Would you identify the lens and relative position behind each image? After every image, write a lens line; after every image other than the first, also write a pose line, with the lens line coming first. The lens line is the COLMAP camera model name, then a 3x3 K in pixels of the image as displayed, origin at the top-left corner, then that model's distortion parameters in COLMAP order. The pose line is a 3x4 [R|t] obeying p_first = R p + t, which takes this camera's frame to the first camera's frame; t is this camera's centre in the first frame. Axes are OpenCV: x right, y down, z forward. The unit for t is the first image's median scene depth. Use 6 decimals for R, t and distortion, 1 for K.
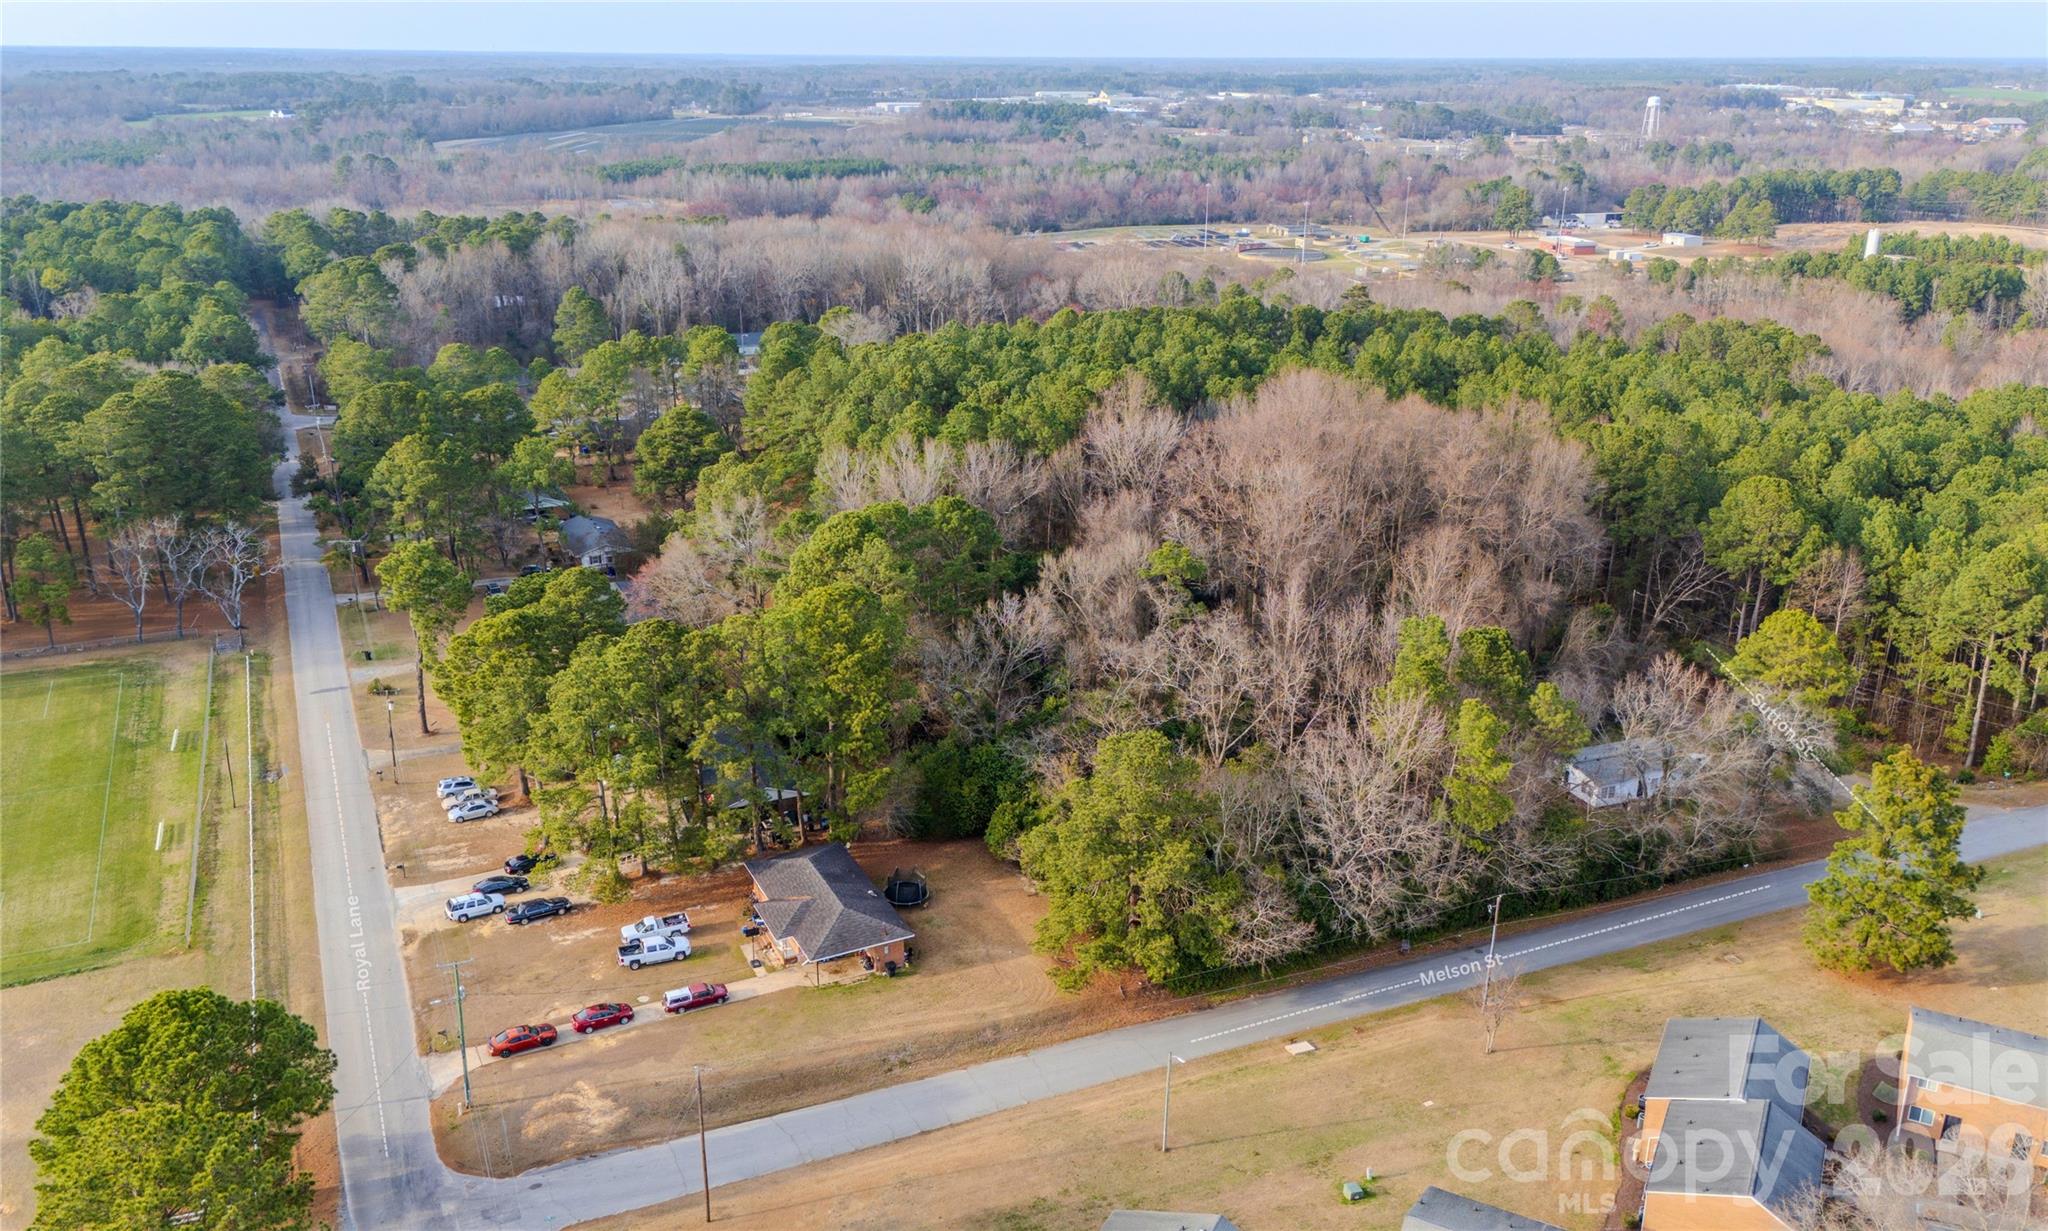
lens RADIAL K [[1626.7, 0, 1028.6], [0, 1626.7, 609.1], [0, 0, 1]] dist [0.071062, -0.062070]
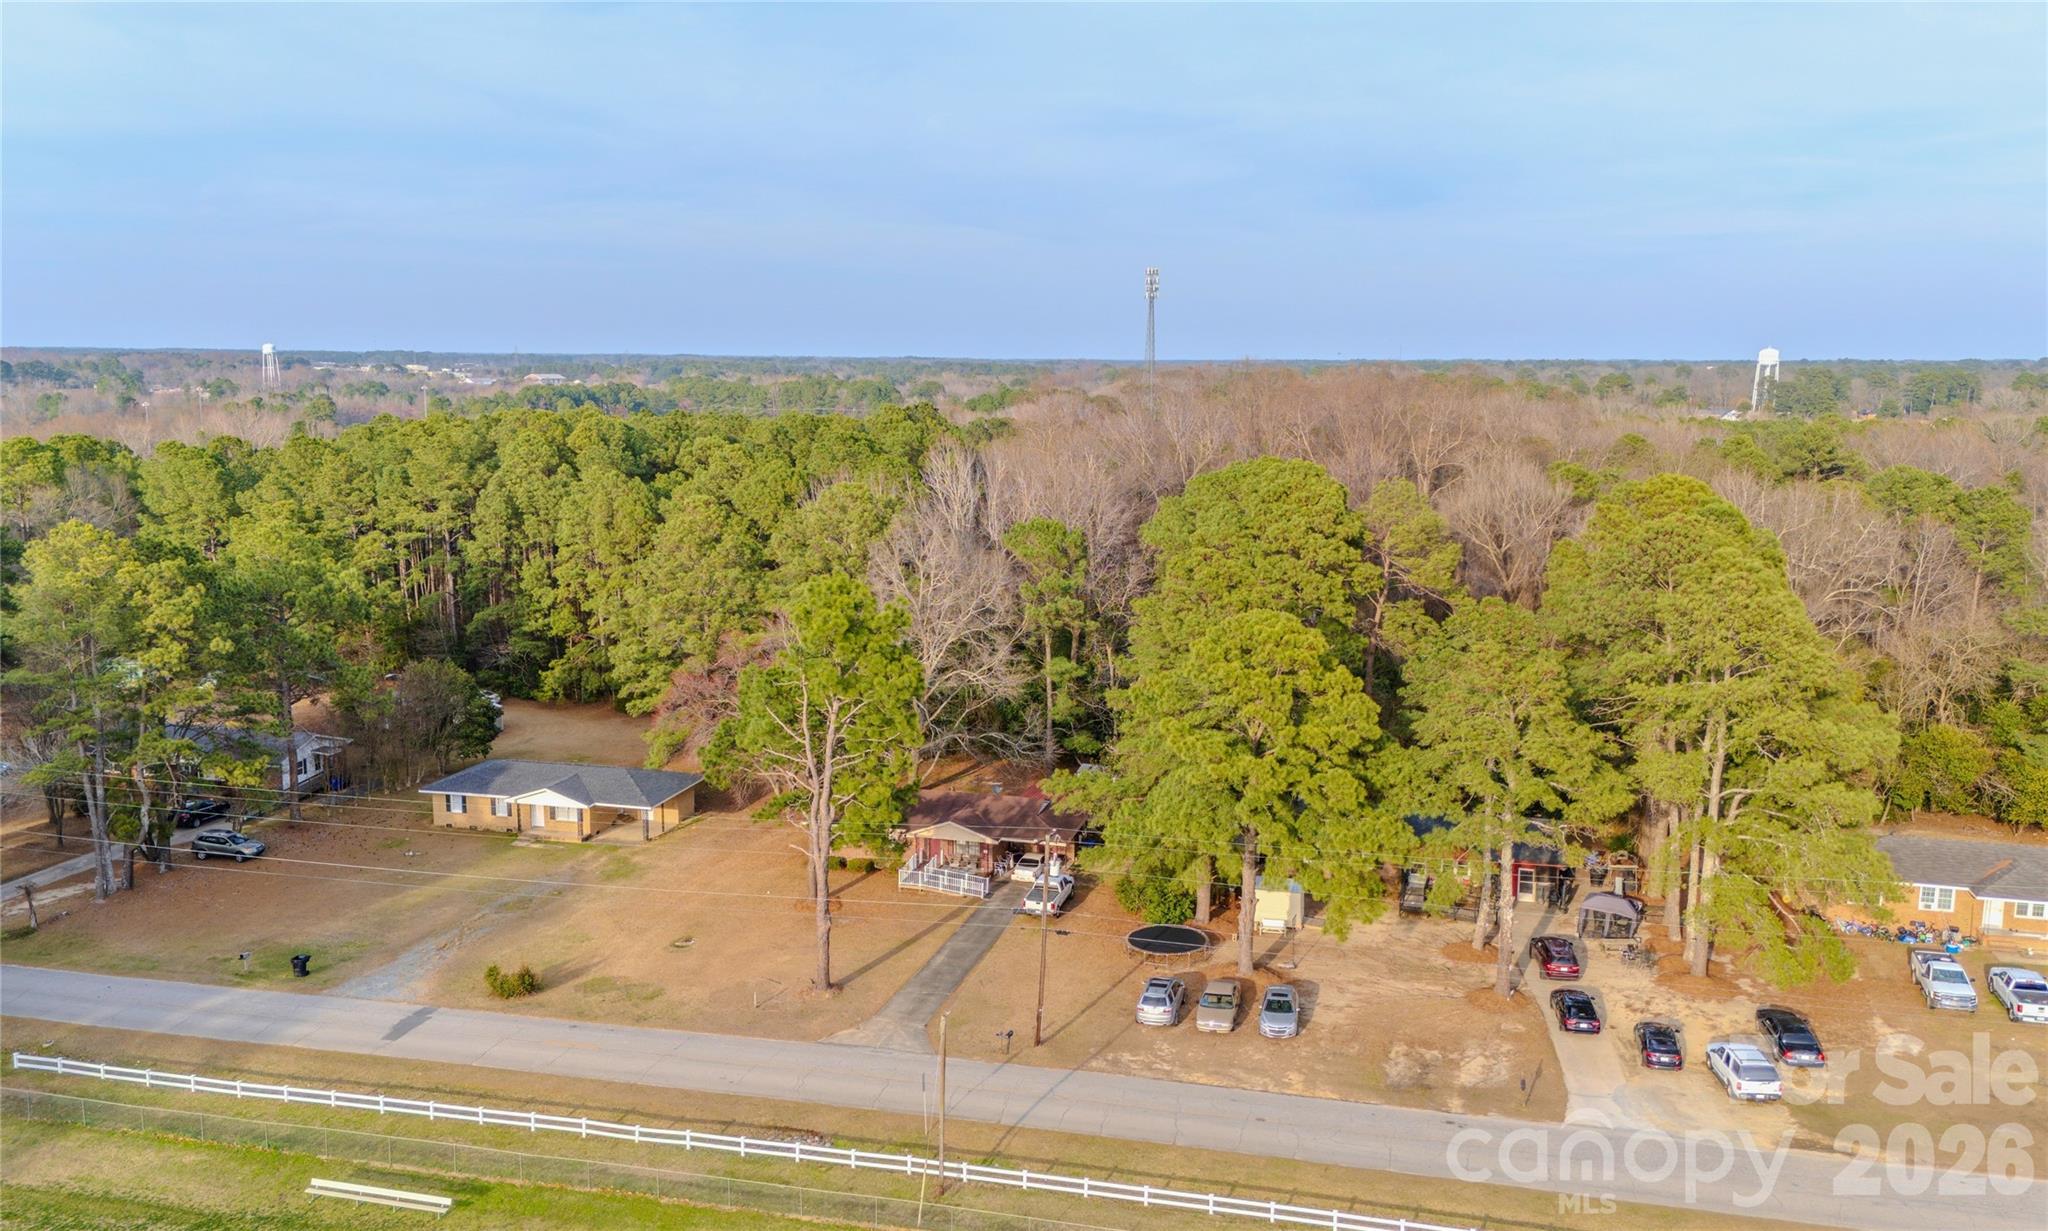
lens RADIAL K [[1626.7, 0, 1035.2], [0, 1626.7, 627.6], [0, 0, 1]] dist [0.071062, -0.062070]
pose [[0.635372, -0.128644, 0.761415, -0.621793], [0.246381, 0.968262, -0.042004, 0.007921], [-0.731846, 0.214287, 0.646902, 0.570832]]
